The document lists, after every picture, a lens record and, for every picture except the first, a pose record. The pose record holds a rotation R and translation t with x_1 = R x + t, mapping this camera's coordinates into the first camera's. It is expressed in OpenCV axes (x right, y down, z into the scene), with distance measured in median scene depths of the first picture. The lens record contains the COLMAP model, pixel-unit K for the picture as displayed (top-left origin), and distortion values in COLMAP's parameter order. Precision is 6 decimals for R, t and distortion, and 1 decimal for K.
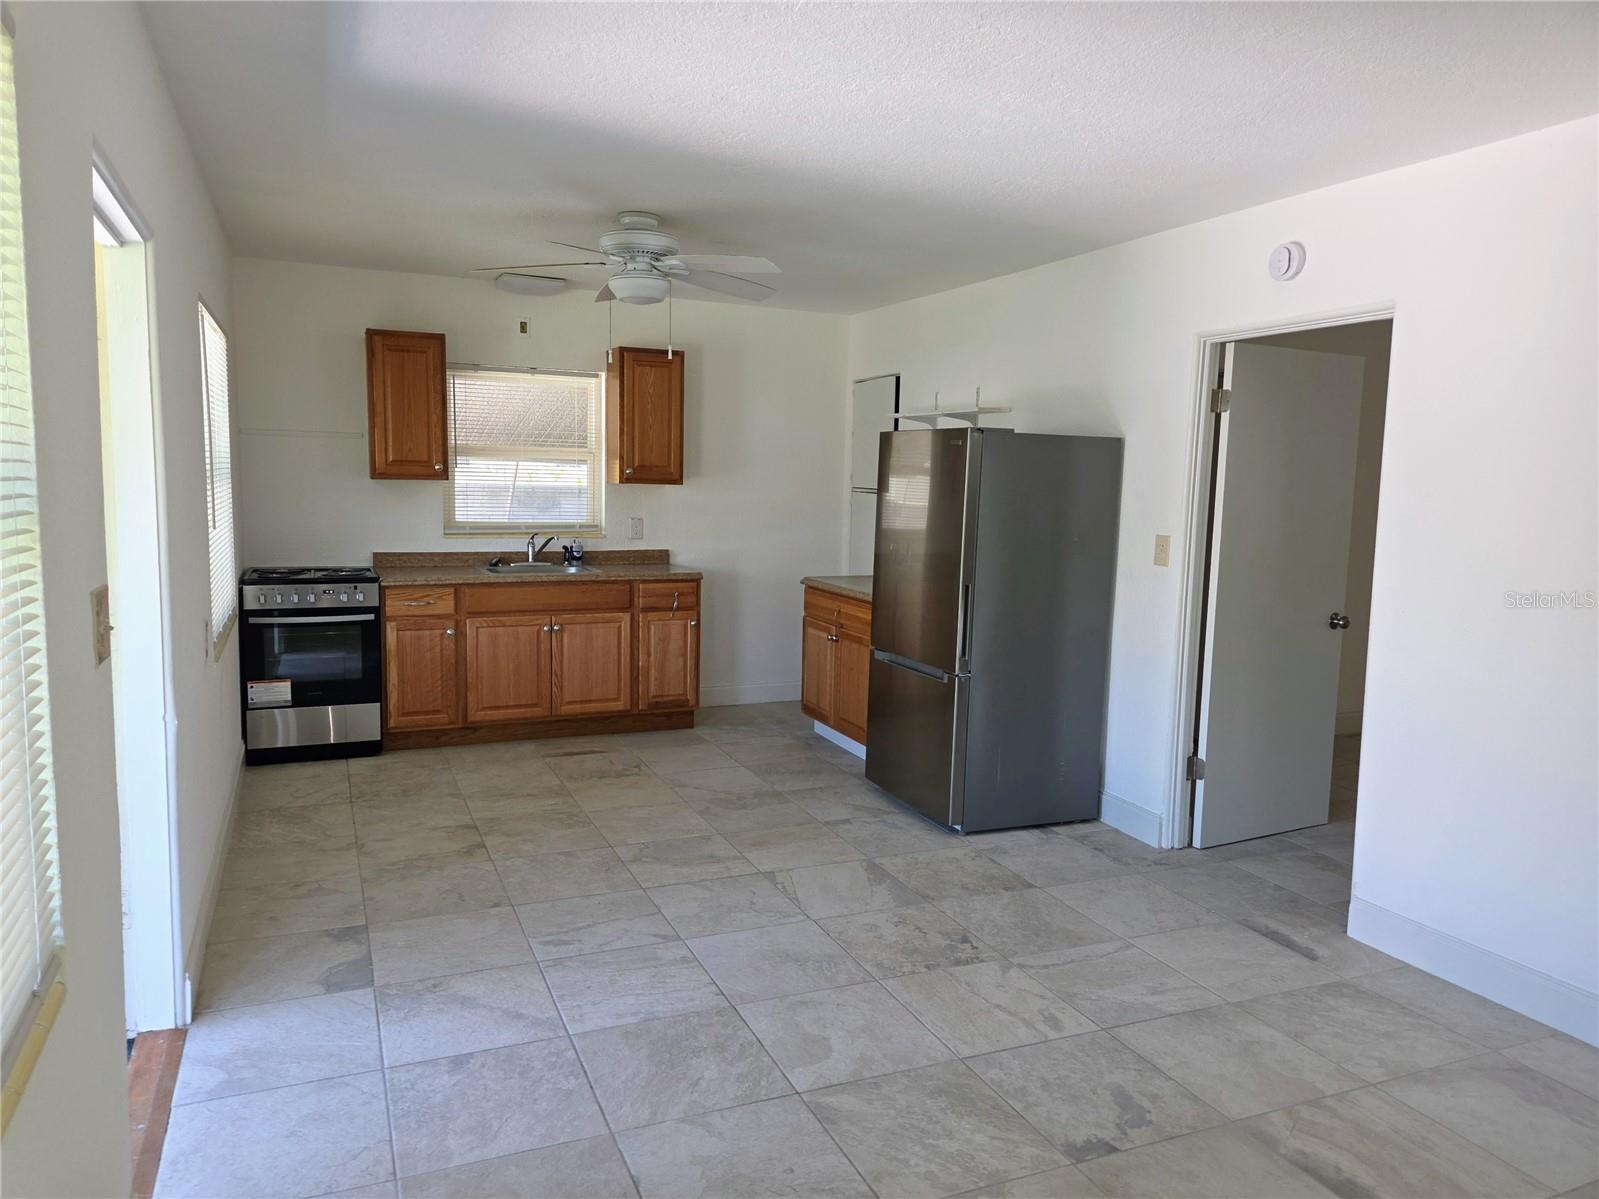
lens RADIAL K [[1089.6, 0, 777.9], [0, 1089.6, 588.2], [0, 0, 1]] dist [0.075429, -0.063422]
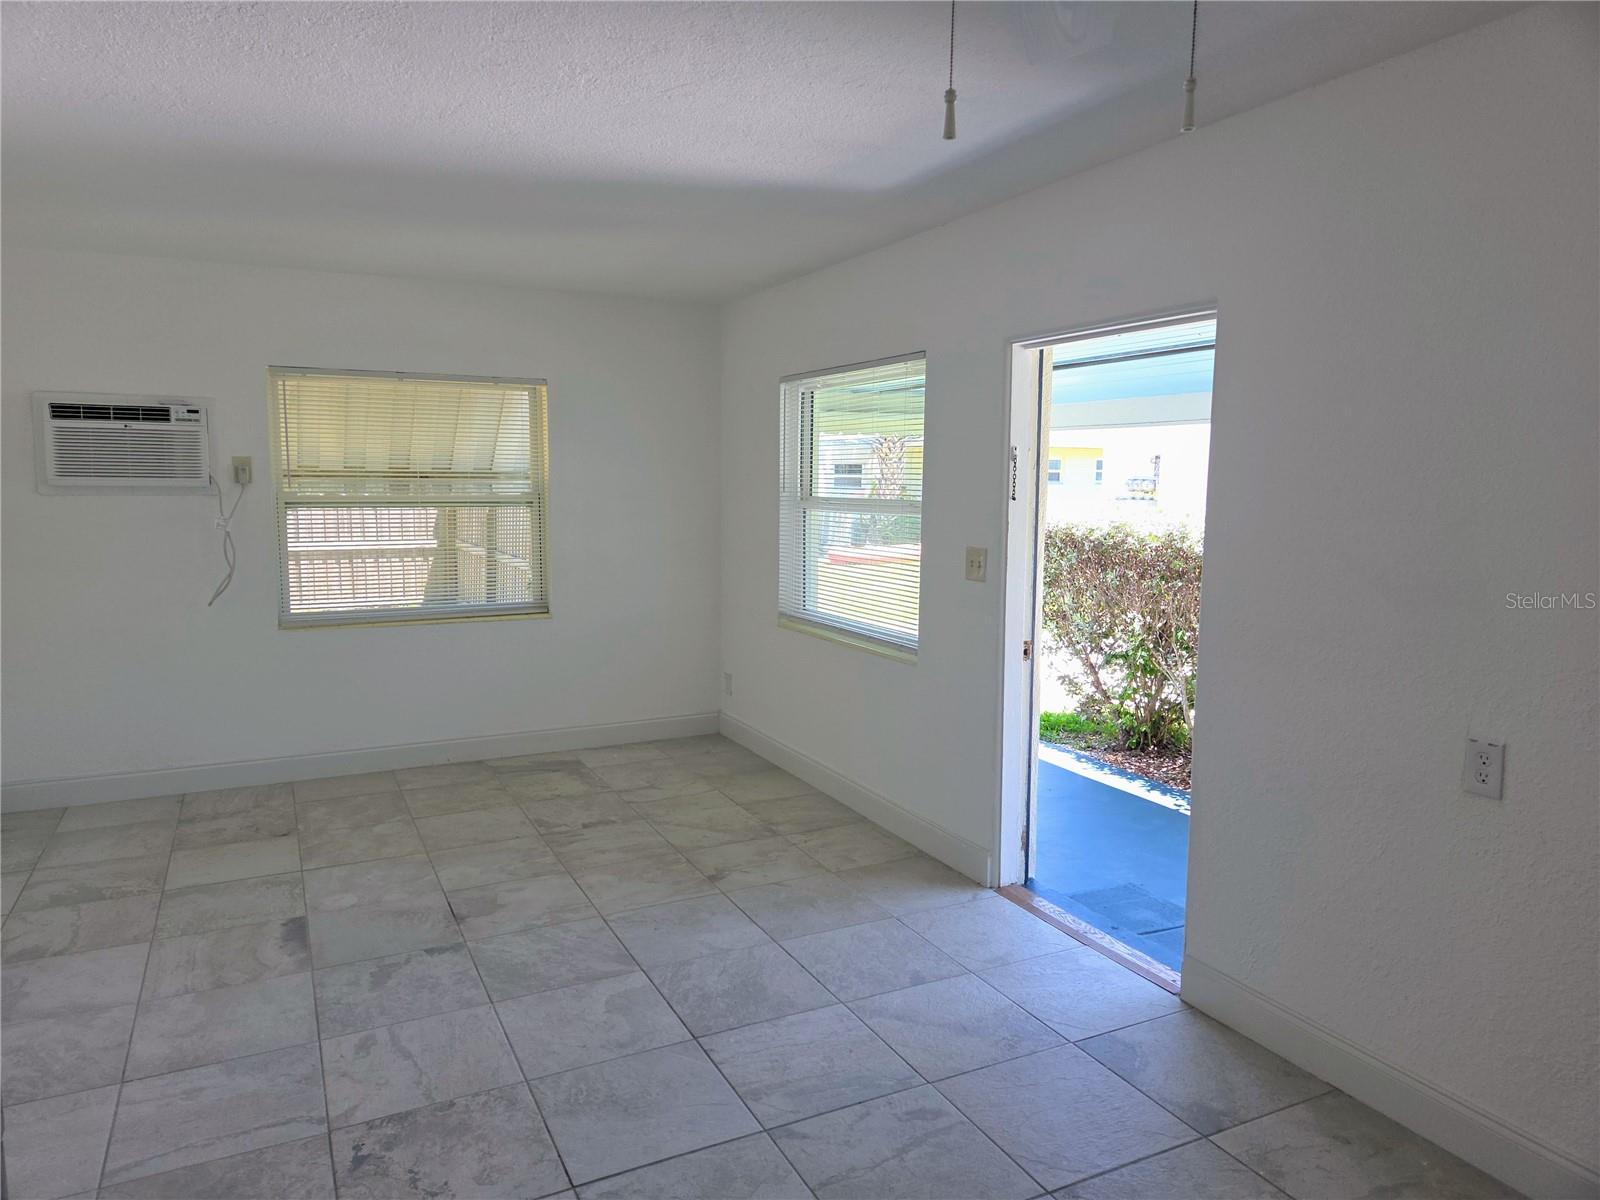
lens RADIAL K [[1071.3, 0, 793.0], [0, 1071.3, 590.6], [0, 0, 1]] dist [0.076223, -0.067315]
pose [[-0.997765, -0.024234, -0.062266, -0.035901], [-0.036710, 0.977477, 0.207824, -0.130818], [0.055827, 0.209646, -0.976182, 1.147698]]
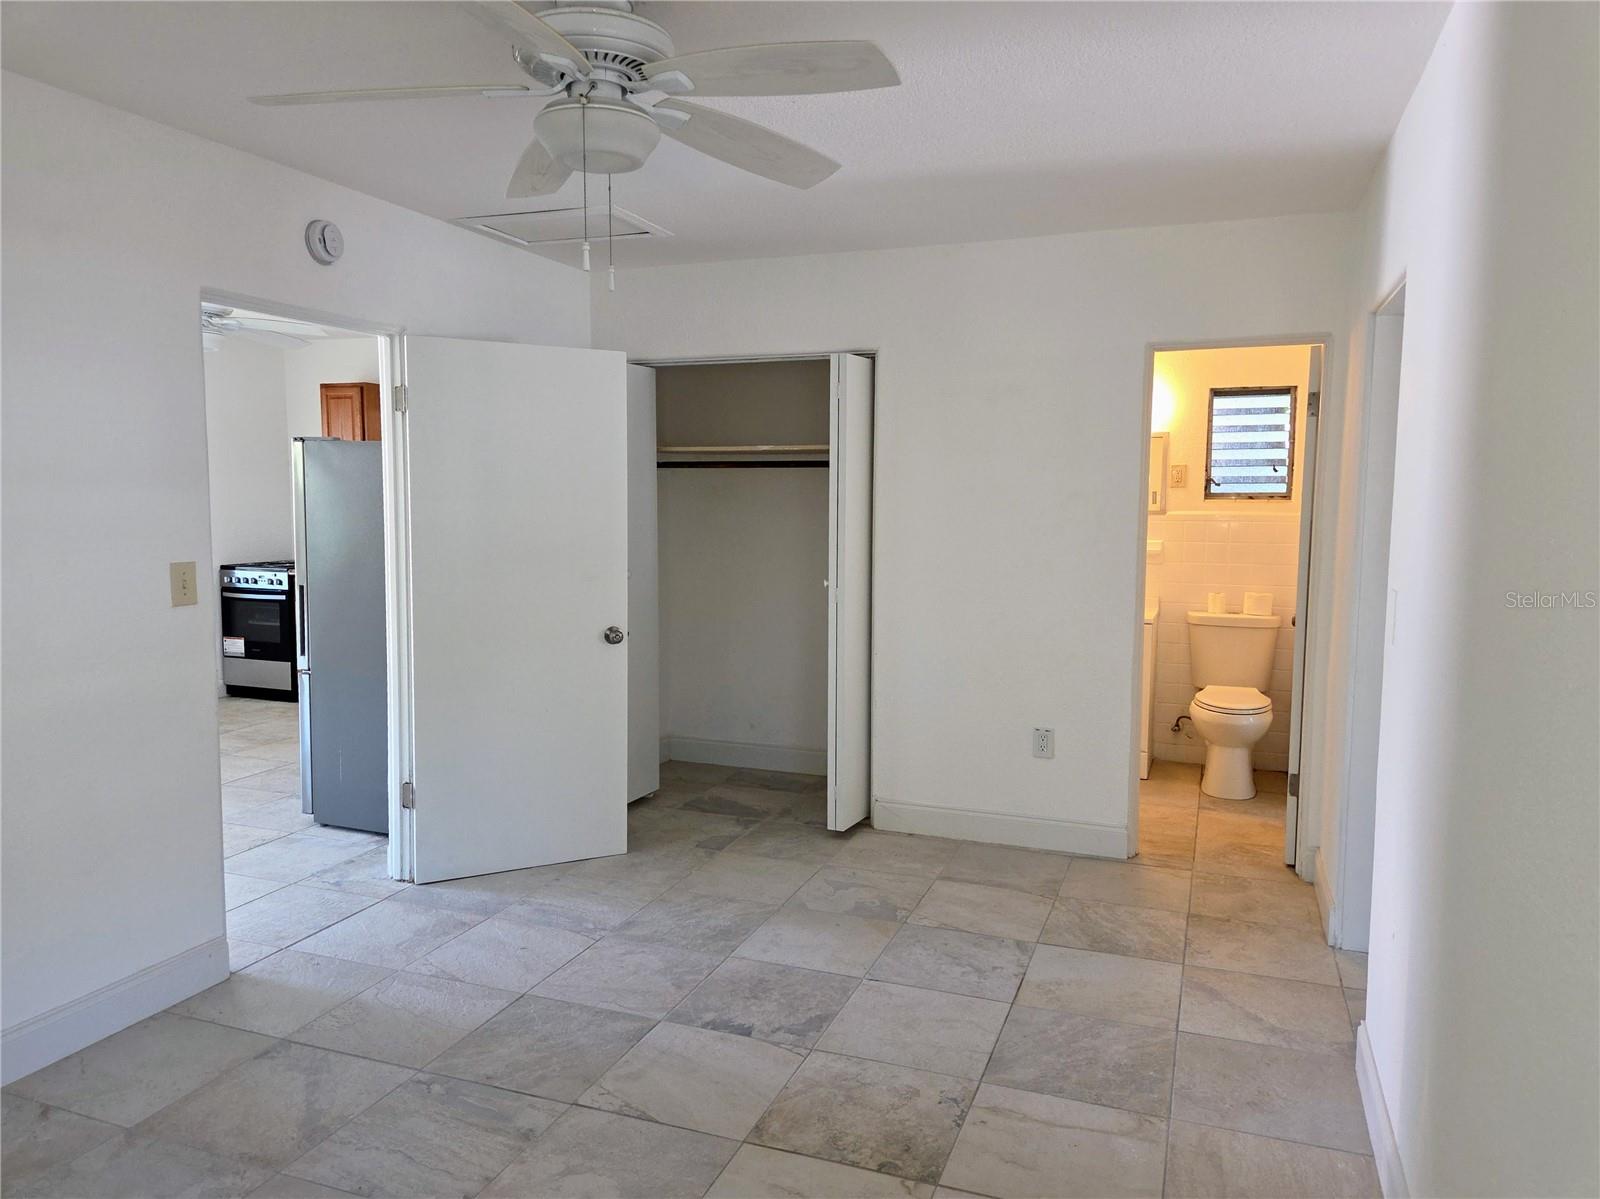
lens RADIAL K [[1107.8, 0, 802.3], [0, 1107.8, 590.1], [0, 0, 1]] dist [0.077636, -0.064807]
pose [[0.722164, 0.049095, -0.689977, 1.128123], [-0.067119, 0.997745, 0.000744, -0.028728], [0.688457, 0.045773, 0.723831, 0.484238]]
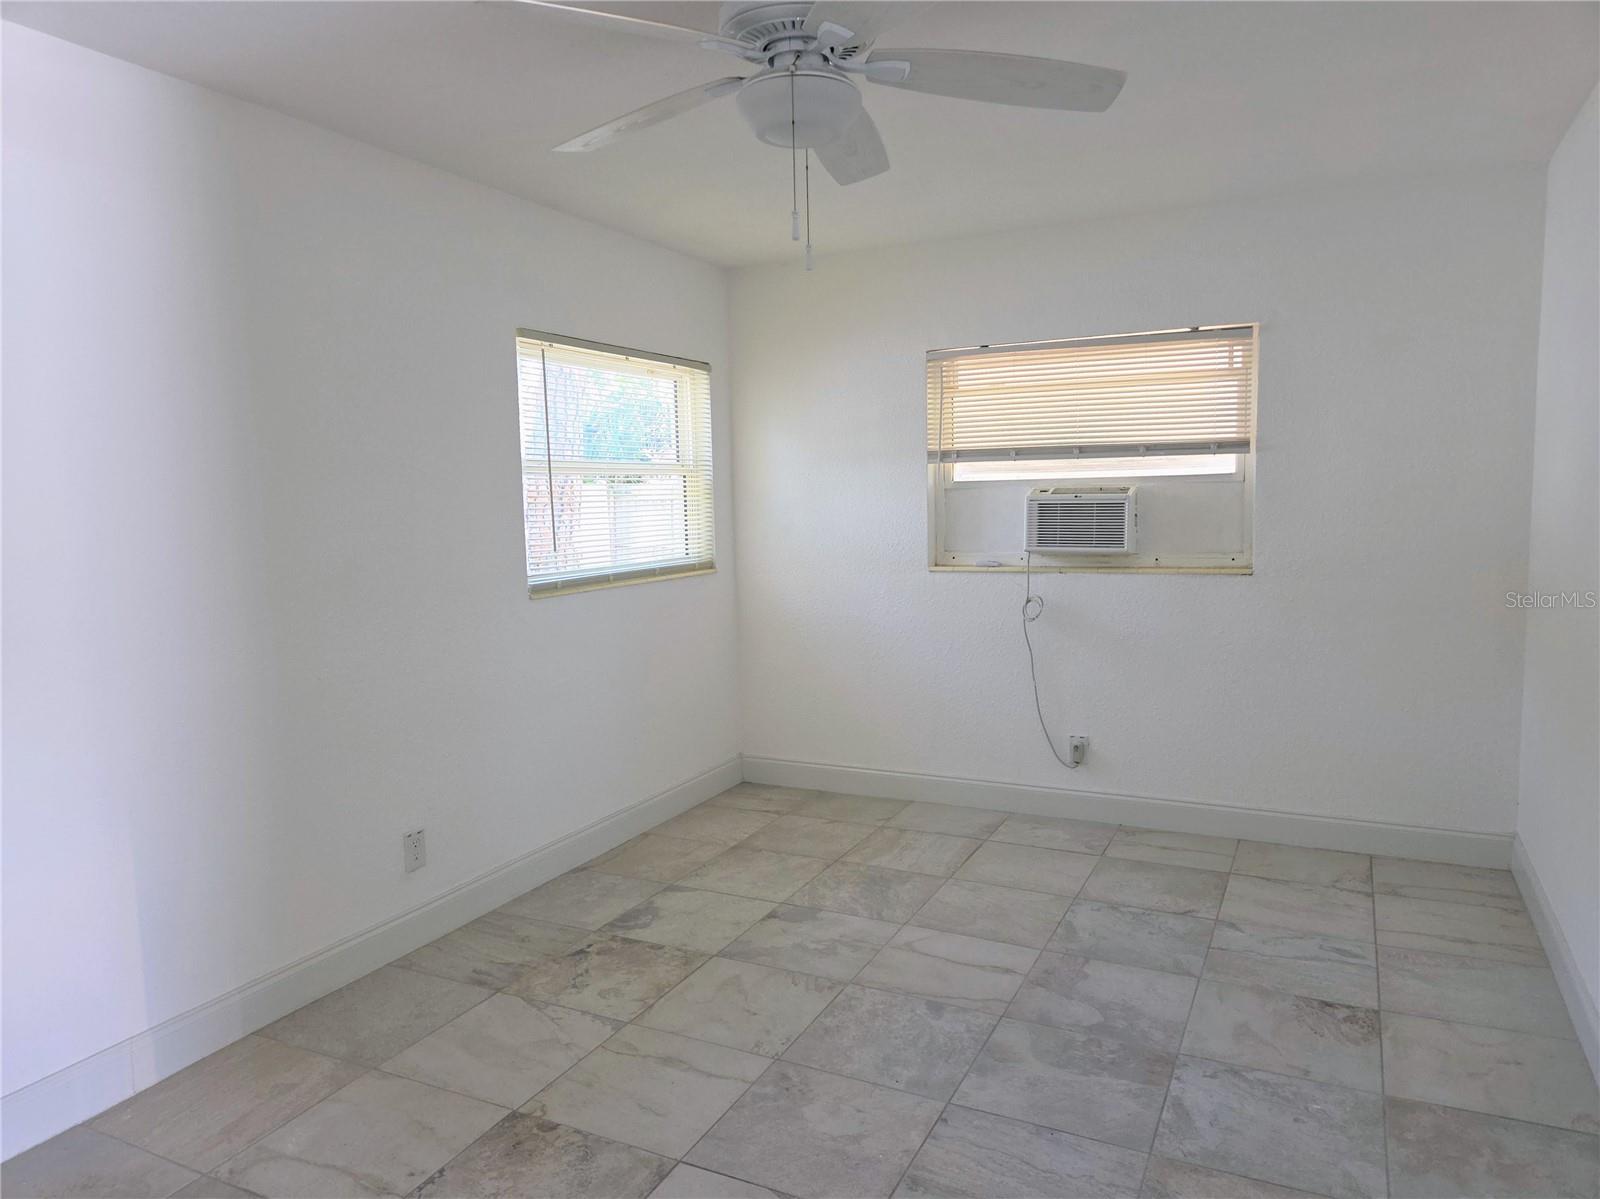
lens RADIAL K [[1085.9, 0, 802.4], [0, 1085.9, 590.2], [0, 0, 1]] dist [0.070099, -0.061696]
pose [[-0.655070, -0.079575, 0.751366, 0.387081], [0.088915, 0.979410, 0.181246, -0.097803], [-0.750318, 0.185537, -0.634507, 1.071218]]
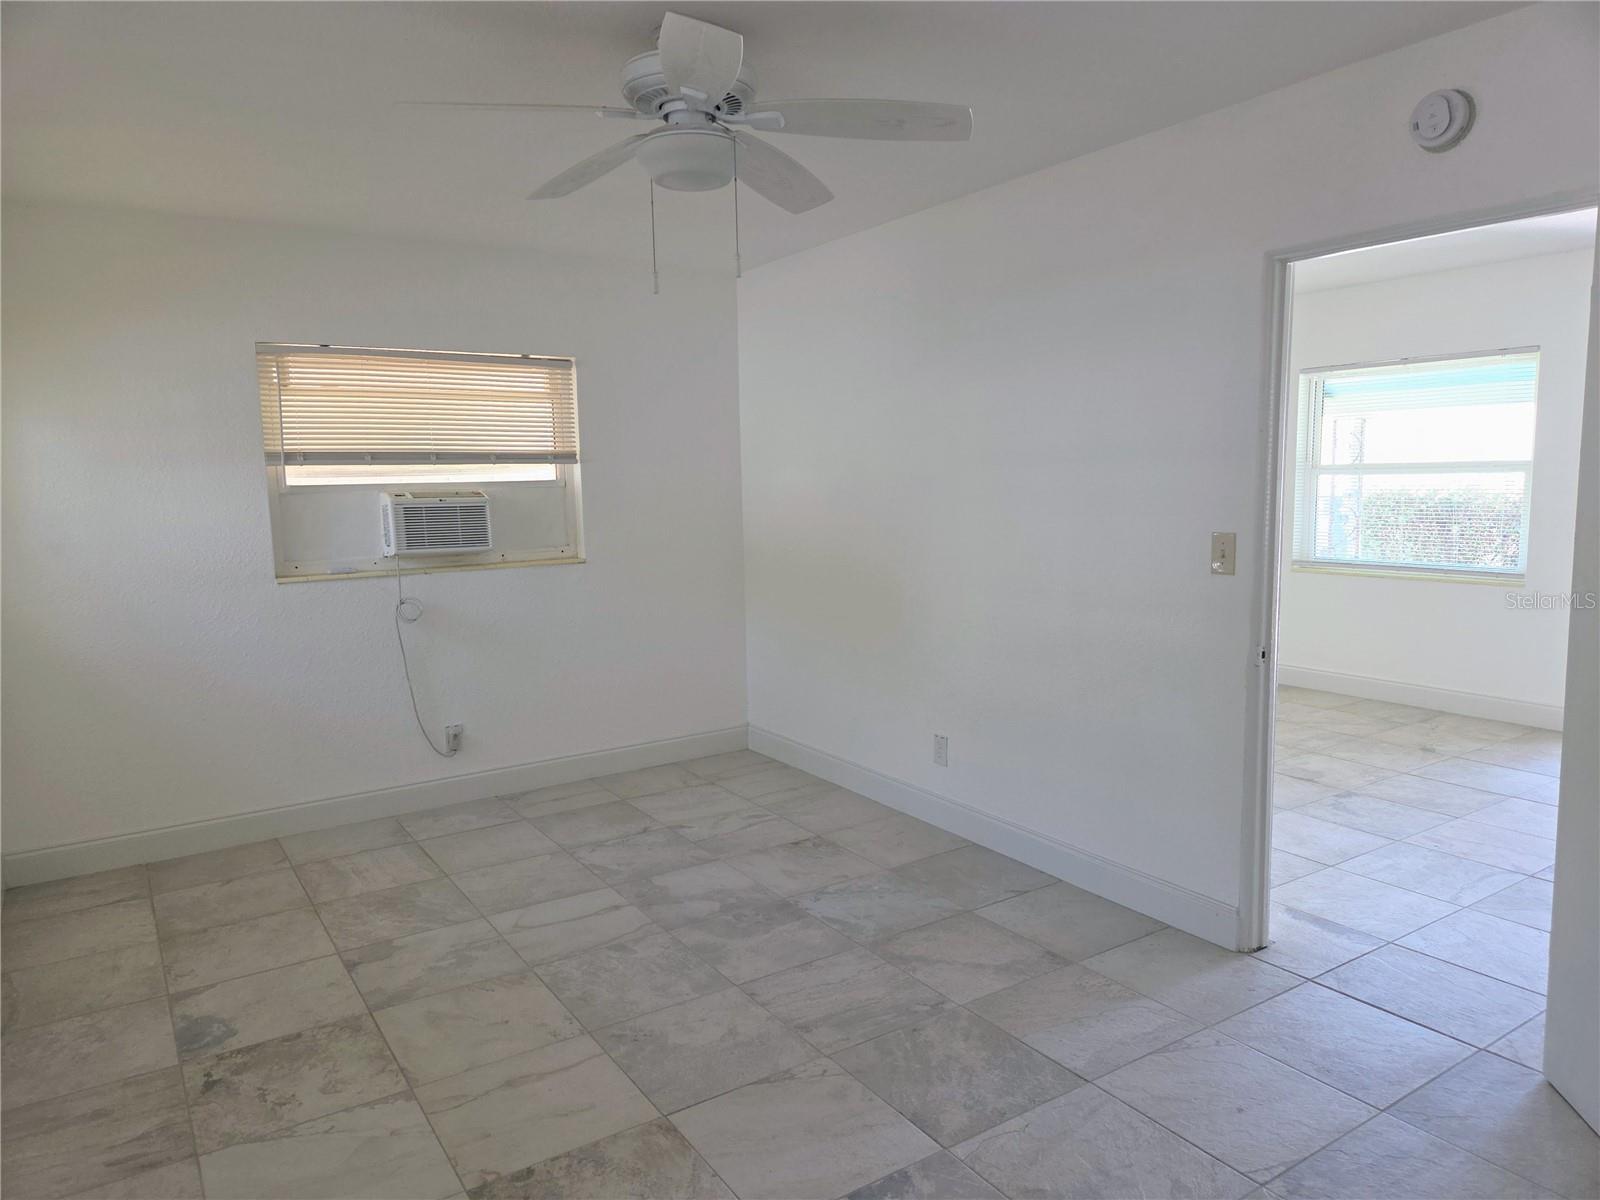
lens RADIAL K [[1071.3, 0, 793.0], [0, 1071.3, 590.6], [0, 0, 1]] dist [0.076223, -0.067315]
pose [[-0.983899, 0.017895, -0.177828, 0.789321], [-0.020000, 0.977702, 0.209045, -0.116799], [0.177604, 0.209235, -0.961601, 1.297111]]
